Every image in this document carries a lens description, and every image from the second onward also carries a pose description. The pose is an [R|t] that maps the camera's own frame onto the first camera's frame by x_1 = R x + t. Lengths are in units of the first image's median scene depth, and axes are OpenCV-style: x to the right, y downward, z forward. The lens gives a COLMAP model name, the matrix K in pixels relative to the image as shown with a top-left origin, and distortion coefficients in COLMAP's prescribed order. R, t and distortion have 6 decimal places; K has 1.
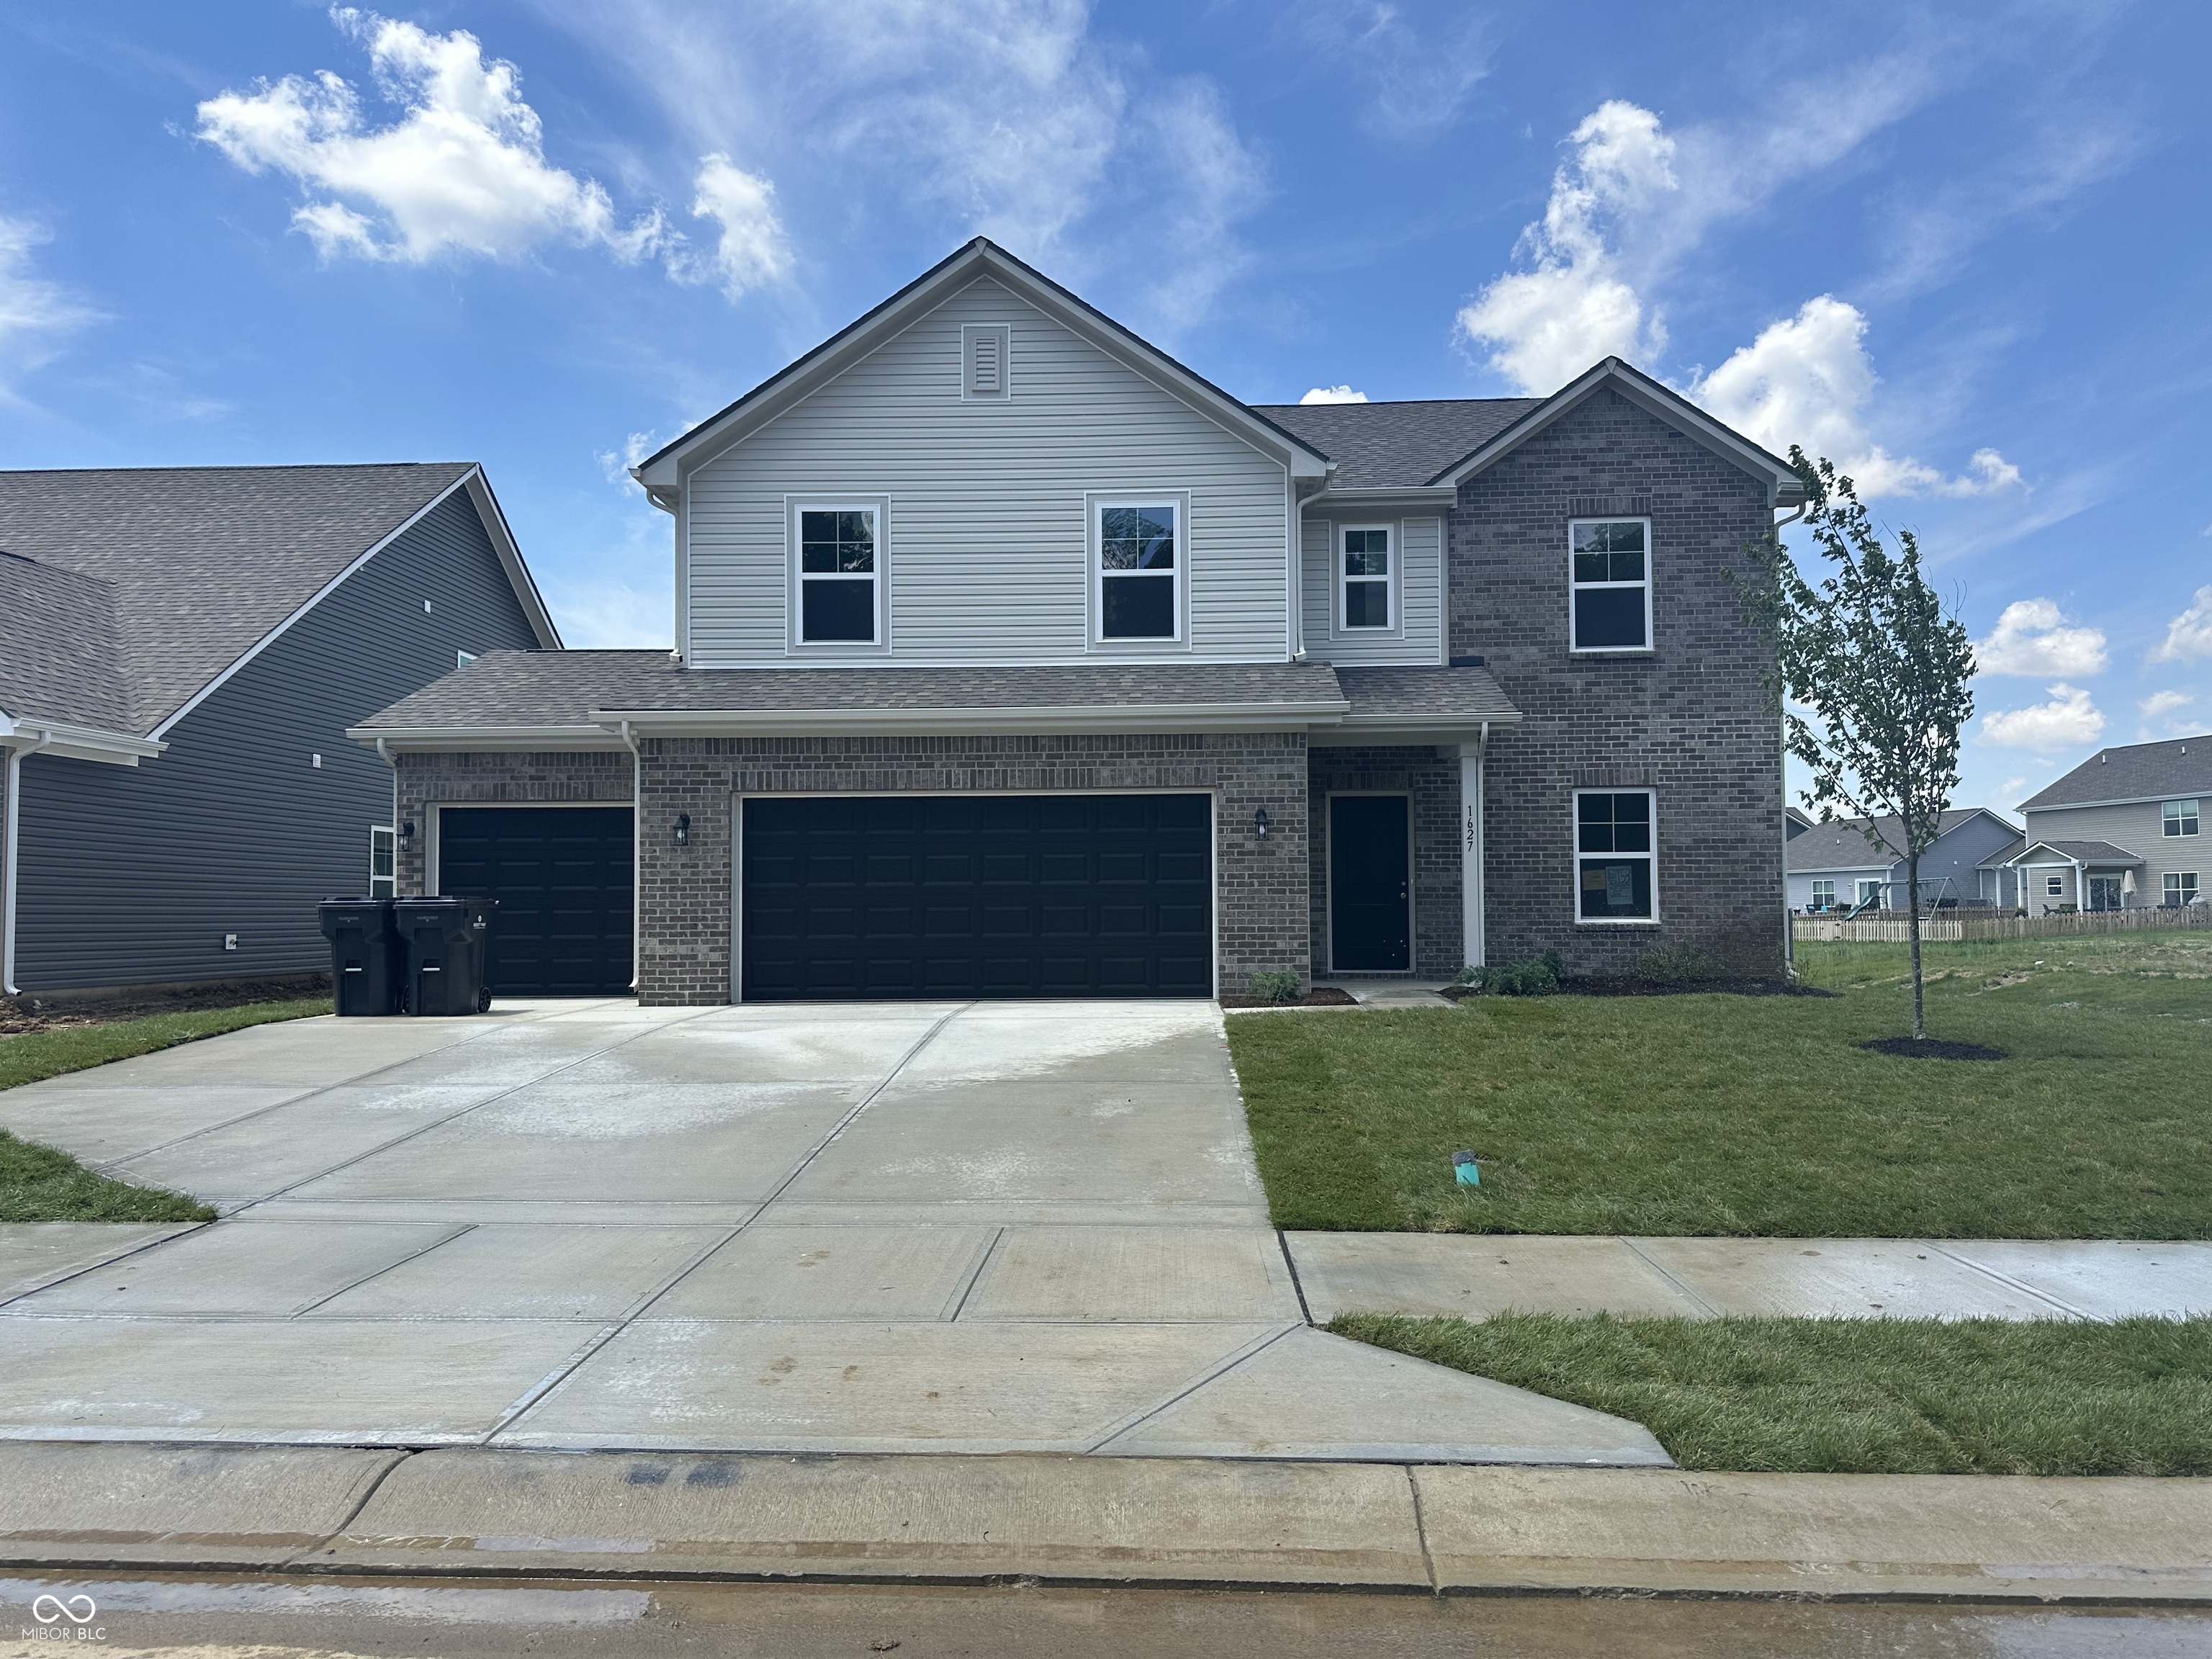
lens RADIAL K [[1577.0, 0, 1109.4], [0, 1577.0, 833.9], [0, 0, 1]] dist [0.122560, -0.019994]
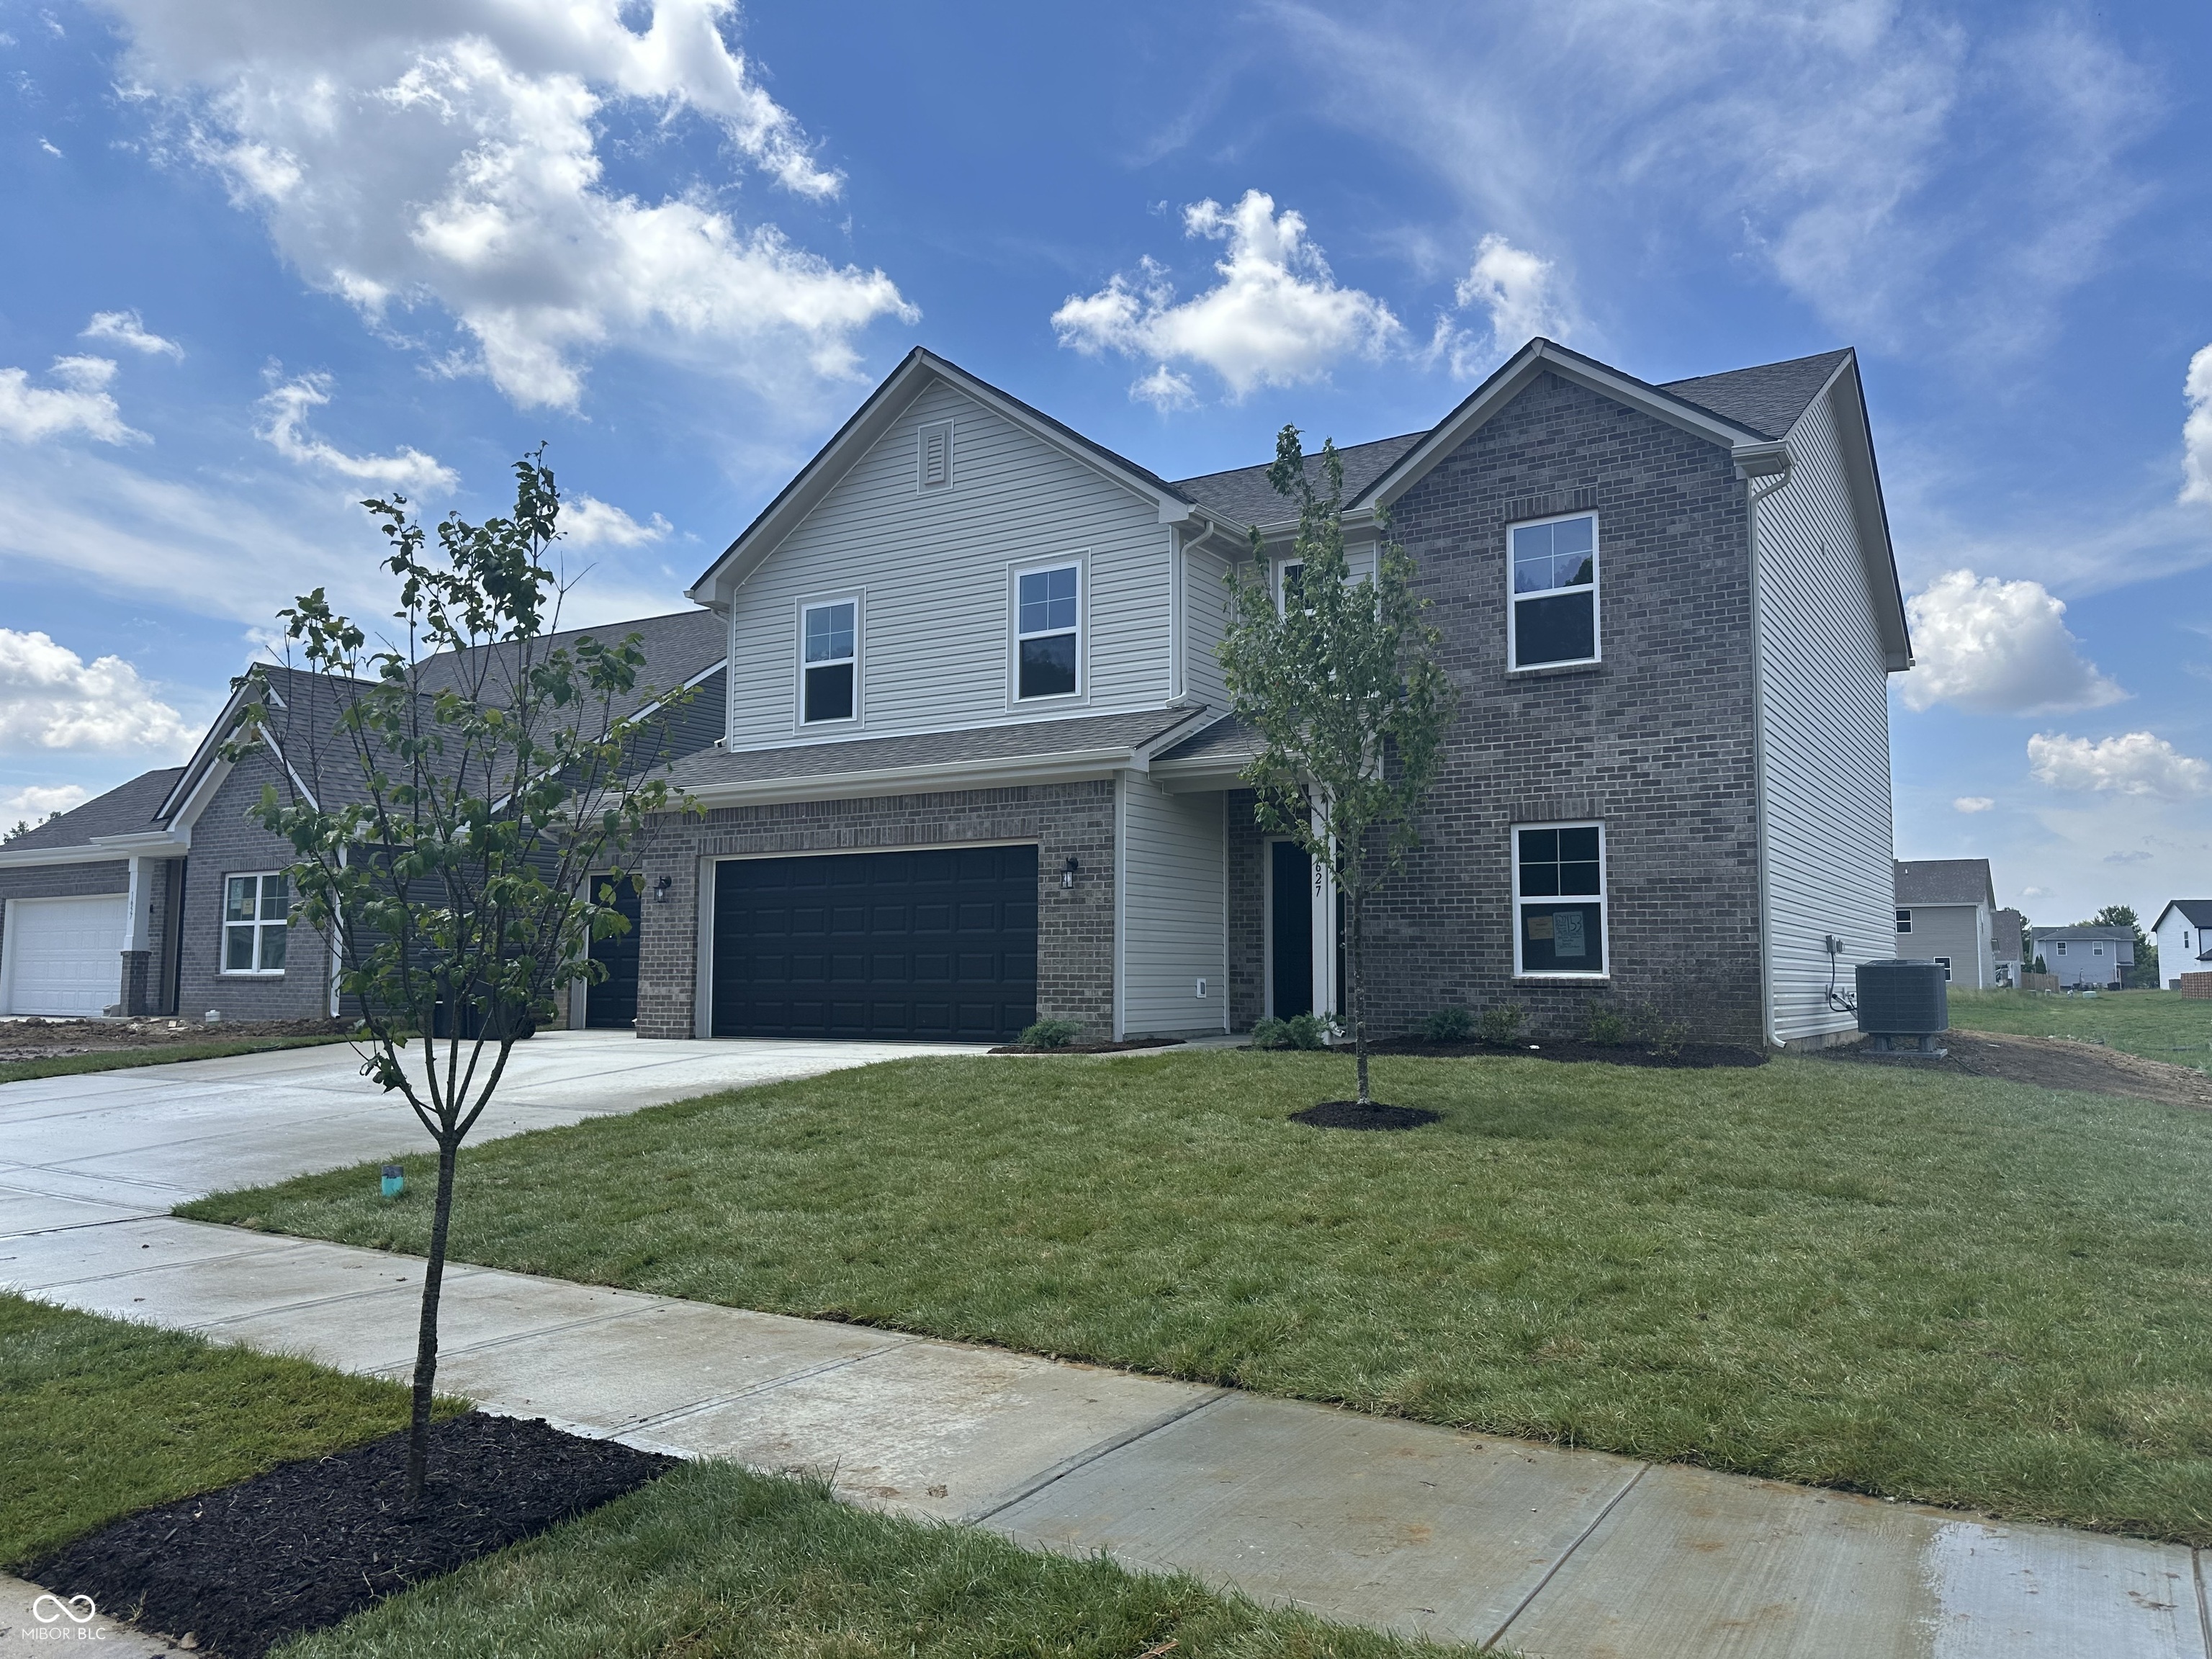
lens RADIAL K [[1577.0, 0, 1102.8], [0, 1577.0, 836.7], [0, 0, 1]] dist [0.122560, -0.019994]
pose [[0.862459, -0.036276, -0.504826, 0.541369], [0.014850, 0.998812, -0.046403, 0.015724], [0.505909, 0.032524, 0.861973, 0.123296]]
